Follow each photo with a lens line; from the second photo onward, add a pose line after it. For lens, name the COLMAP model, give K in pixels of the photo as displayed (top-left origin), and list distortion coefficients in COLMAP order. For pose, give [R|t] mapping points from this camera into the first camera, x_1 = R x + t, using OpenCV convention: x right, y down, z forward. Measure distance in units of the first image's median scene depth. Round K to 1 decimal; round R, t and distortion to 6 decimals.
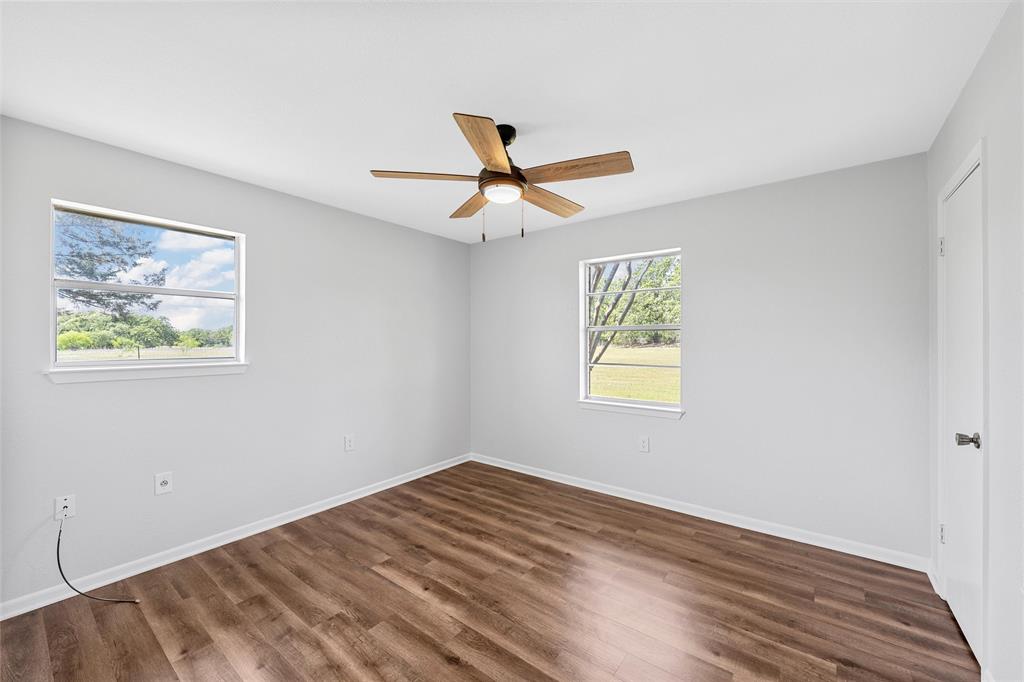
lens RADIAL K [[389.0, 0, 513.5], [0, 389.0, 342.1], [0, 0, 1]] dist [0.001722, 0.000158]
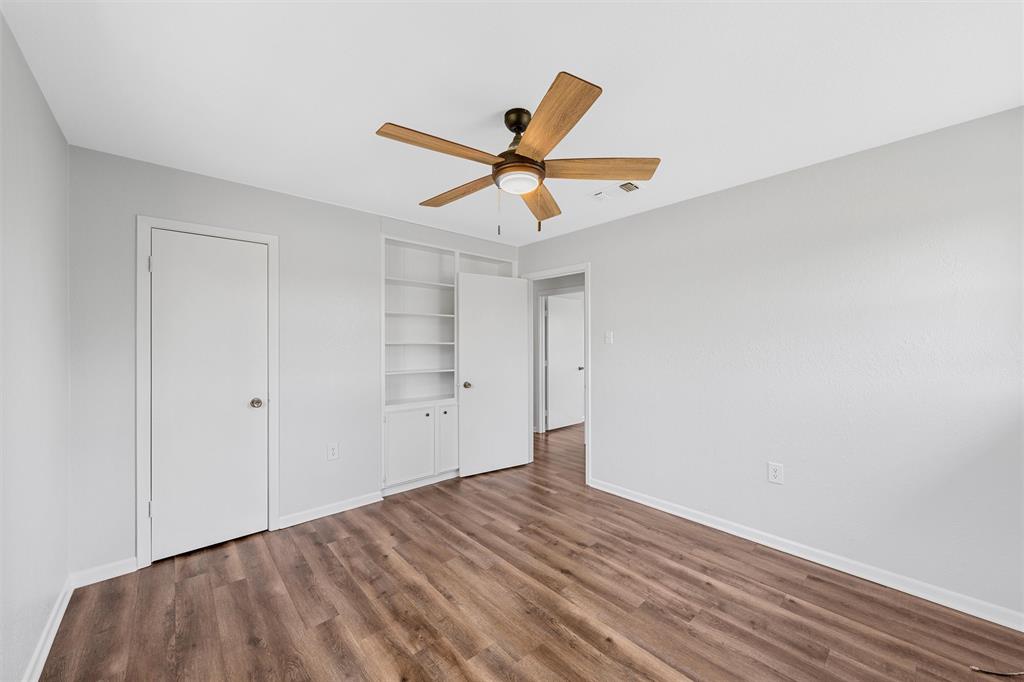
lens RADIAL K [[389.0, 0, 514.4], [0, 389.0, 345.1], [0, 0, 1]] dist [0.001722, 0.000158]
pose [[-0.983190, 0.002719, 0.182565, -0.194587], [0.003225, 0.999992, 0.002473, -0.000318], [-0.182556, 0.003020, -0.983191, 2.016441]]
